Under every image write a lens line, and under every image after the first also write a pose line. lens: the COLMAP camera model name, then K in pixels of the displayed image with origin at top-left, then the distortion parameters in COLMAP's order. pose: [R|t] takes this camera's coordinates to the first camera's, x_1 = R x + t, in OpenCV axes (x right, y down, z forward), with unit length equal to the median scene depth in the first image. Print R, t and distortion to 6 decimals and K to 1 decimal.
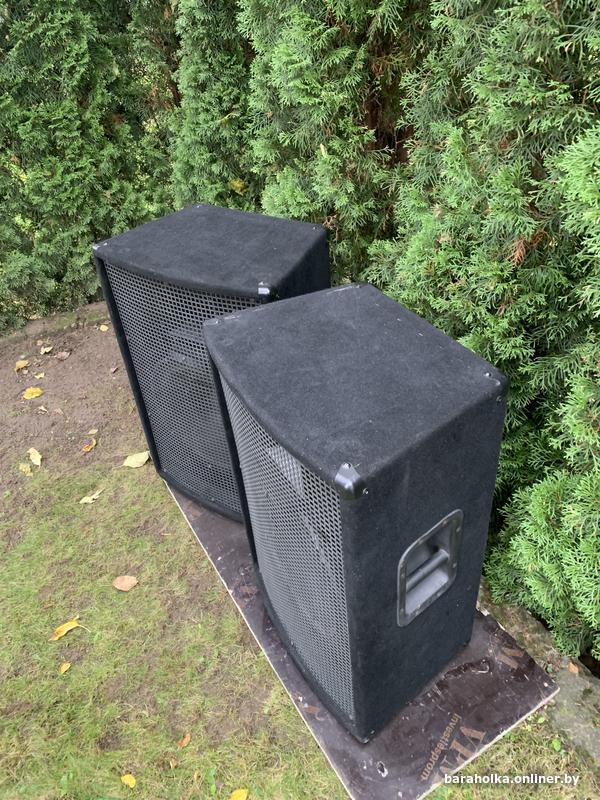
lens RADIAL K [[611.6, 0, 301.4], [0, 611.6, 400.1], [0, 0, 1]] dist [0.011558, 0.005240]
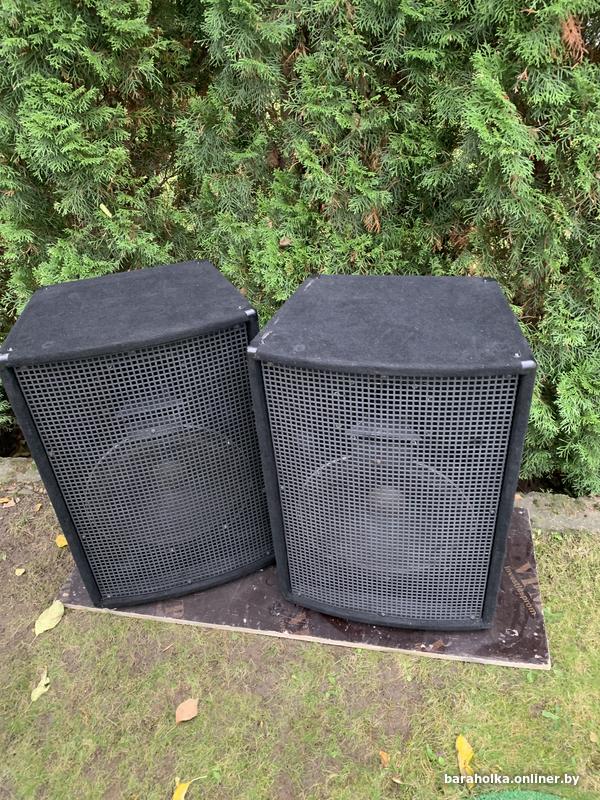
lens RADIAL K [[611.6, 0, 299.9], [0, 611.6, 399.3], [0, 0, 1]] dist [0.011558, 0.005240]
pose [[0.662236, -0.404695, 0.630607, -0.652512], [0.479705, 0.875505, 0.058095, -0.061657], [-0.575610, 0.264033, 0.773925, 0.172718]]
